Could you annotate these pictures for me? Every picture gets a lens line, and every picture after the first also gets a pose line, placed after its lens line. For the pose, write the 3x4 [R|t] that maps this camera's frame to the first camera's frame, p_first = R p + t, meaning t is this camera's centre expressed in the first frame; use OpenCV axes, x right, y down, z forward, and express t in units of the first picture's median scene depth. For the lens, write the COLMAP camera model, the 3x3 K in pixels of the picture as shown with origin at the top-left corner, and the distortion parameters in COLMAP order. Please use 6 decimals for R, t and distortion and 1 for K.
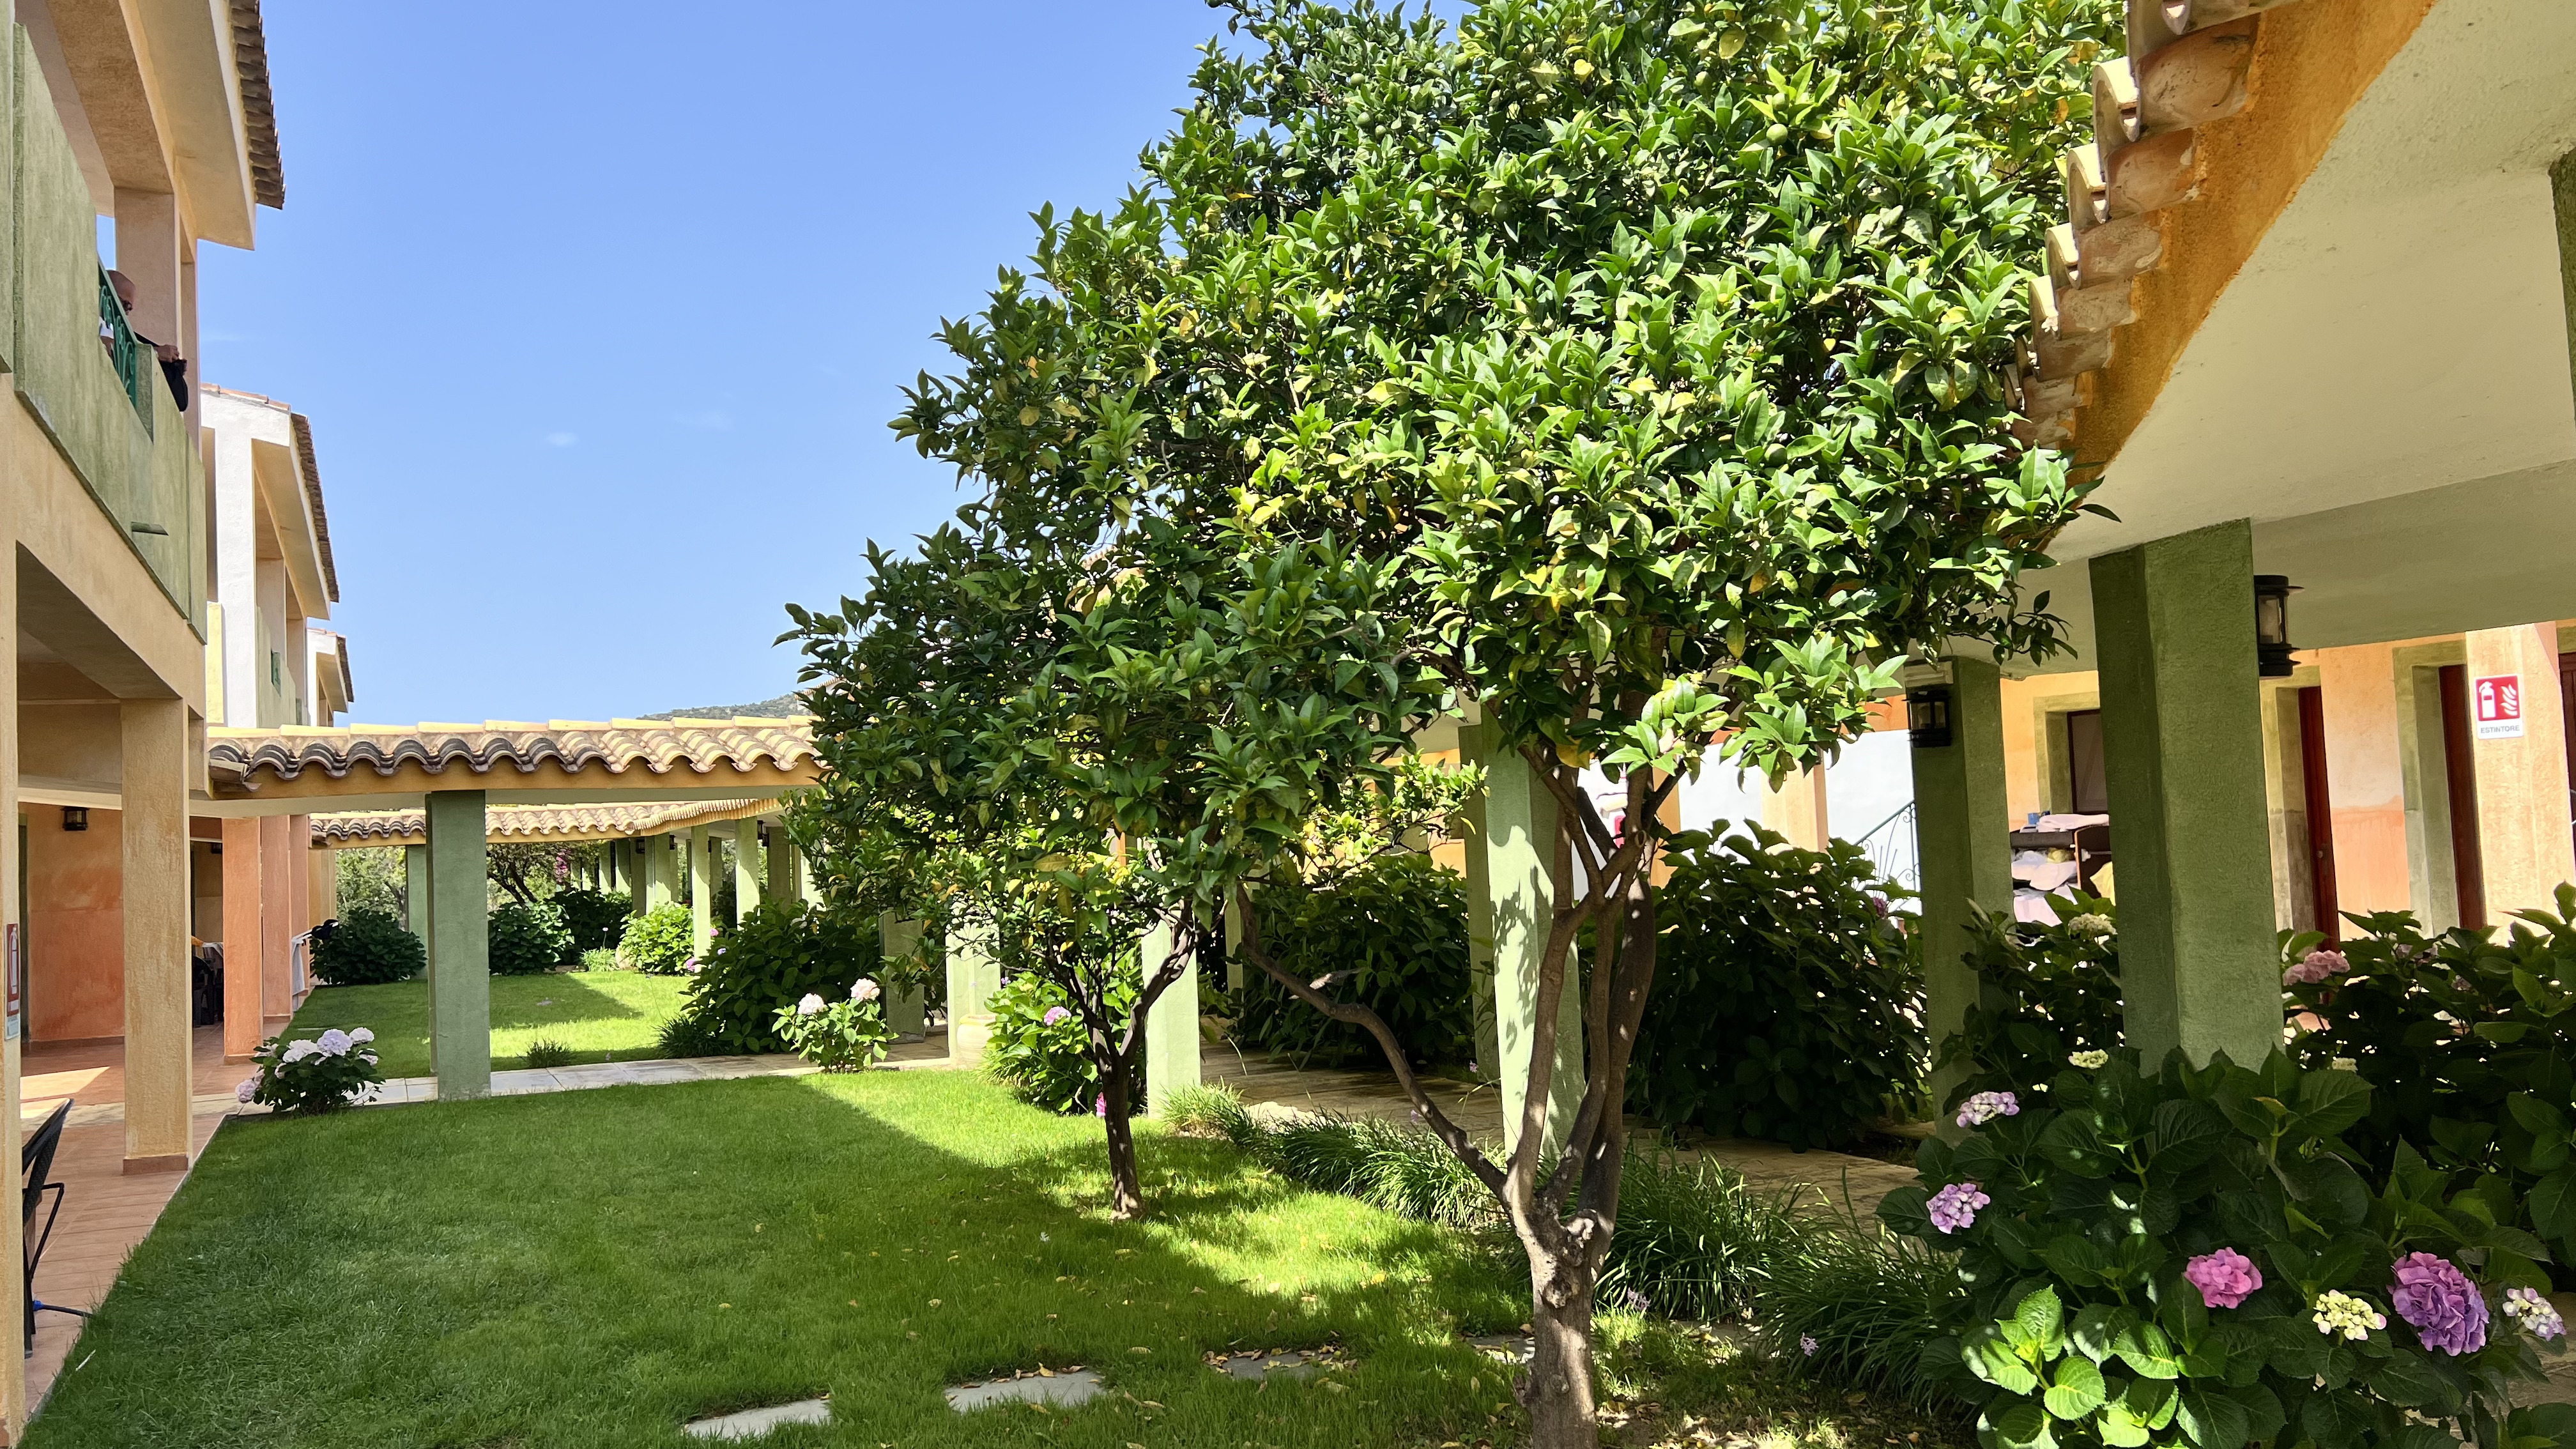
lens RADIAL K [[1955.2, 0, 1288.0], [0, 1955.2, 724.5], [0, 0, 1]] dist [0.064883, -0.079854]
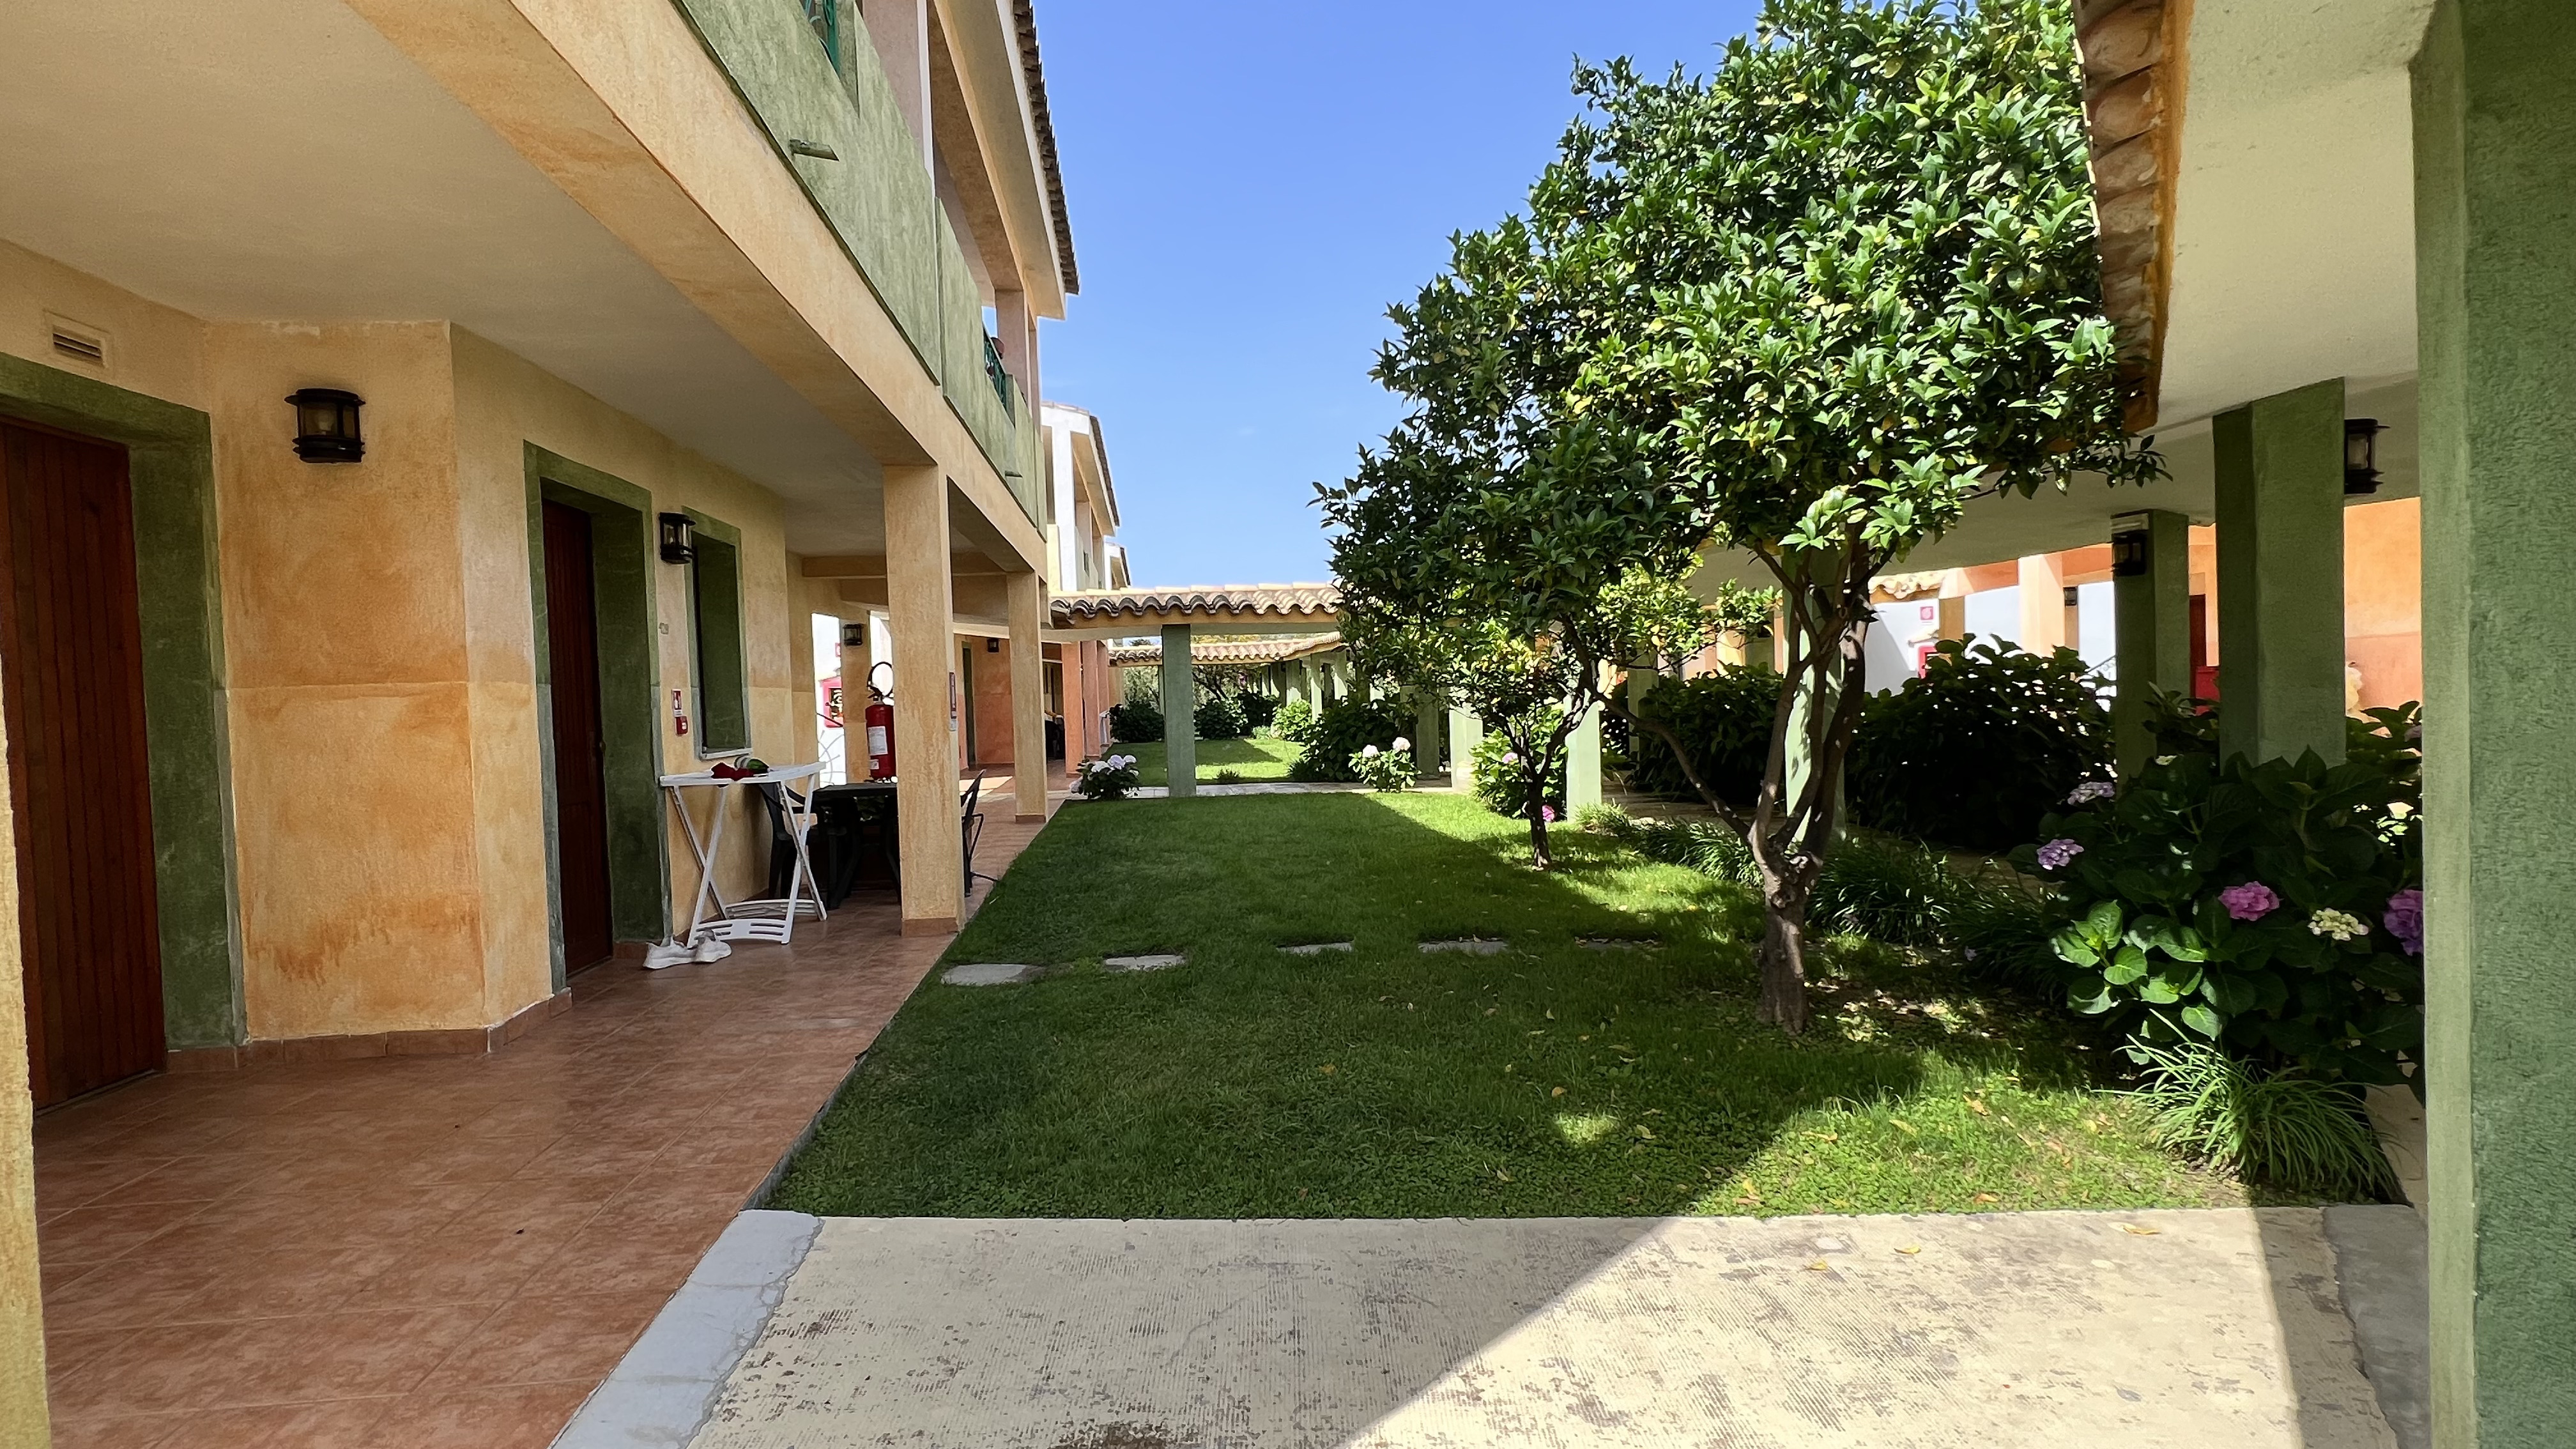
lens RADIAL K [[1240.0, 0, 1279.1], [0, 1240.0, 722.6], [0, 0, 1]] dist [-0.001478, 0.000638]
pose [[0.946755, 0.019784, -0.321346, 0.071138], [0.011824, 0.995300, 0.096112, 0.043188], [0.321738, -0.094794, 0.942072, -0.068833]]
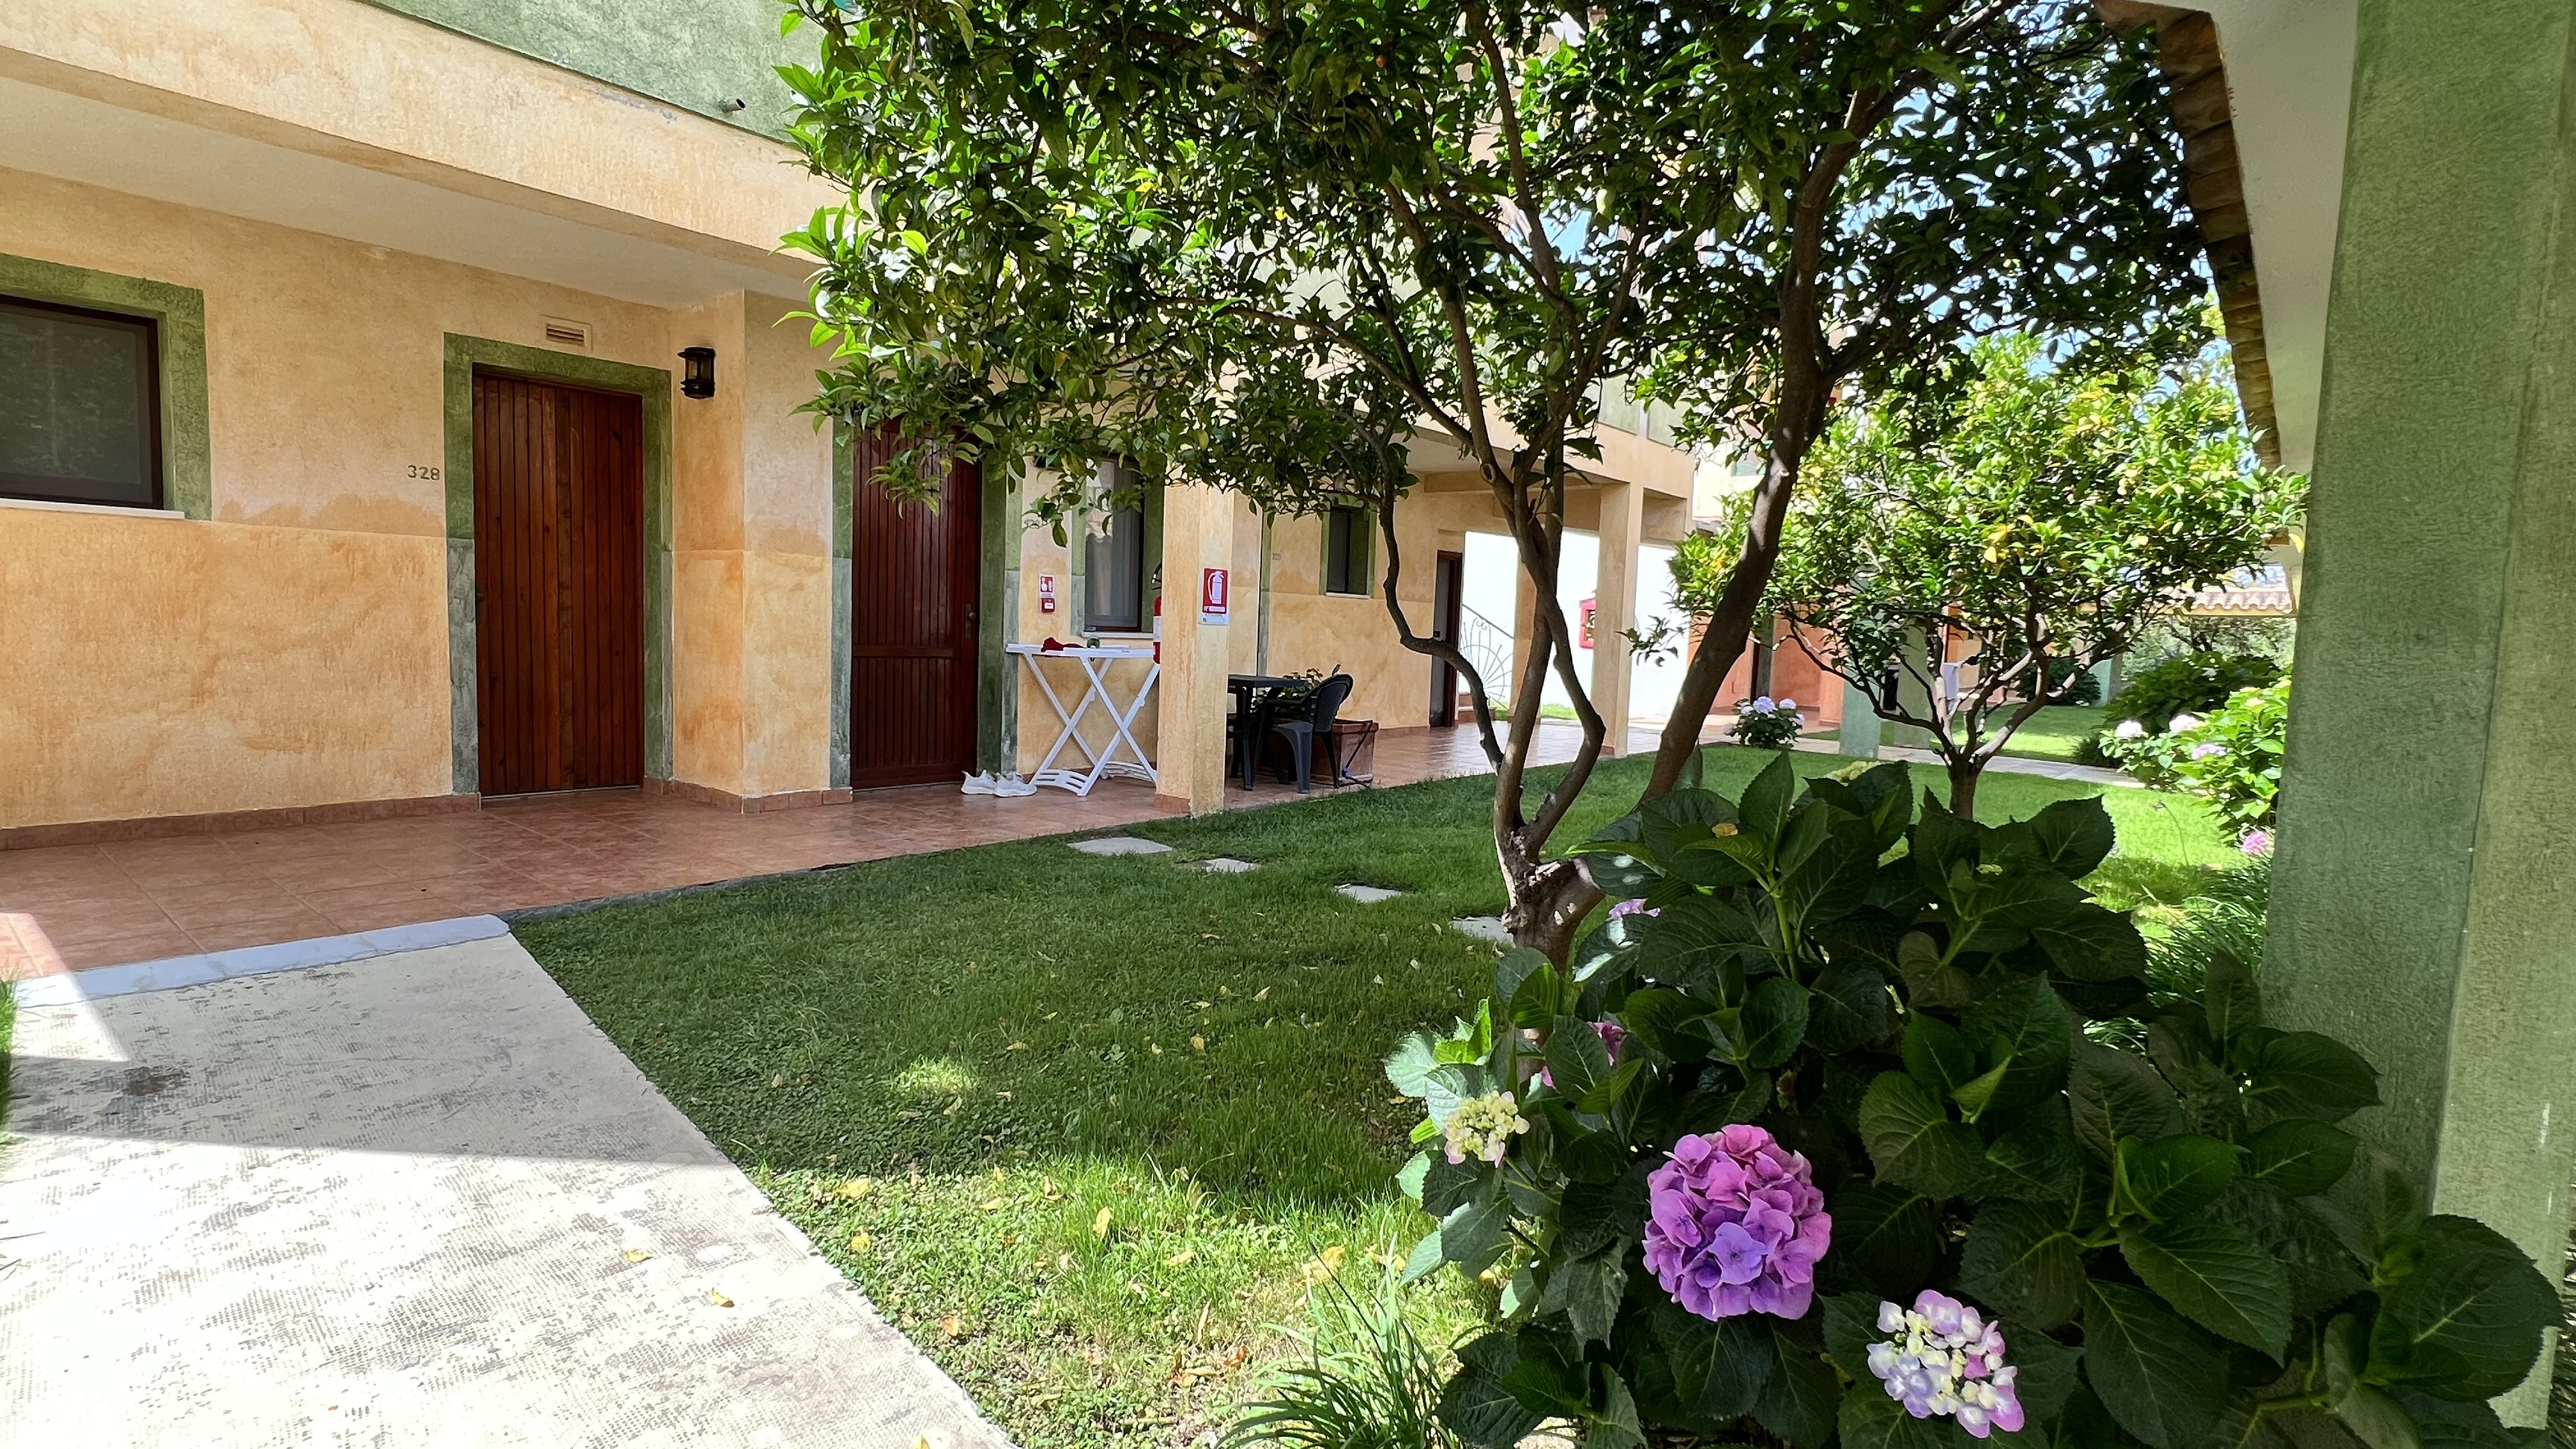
lens RADIAL K [[1240.0, 0, 1279.1], [0, 1240.0, 722.6], [0, 0, 1]] dist [-0.001478, 0.000638]
pose [[0.418086, 0.130729, -0.898952, 0.656938], [-0.003244, 0.989799, 0.142432, 0.089015], [0.908402, -0.056633, 0.414245, 0.607273]]
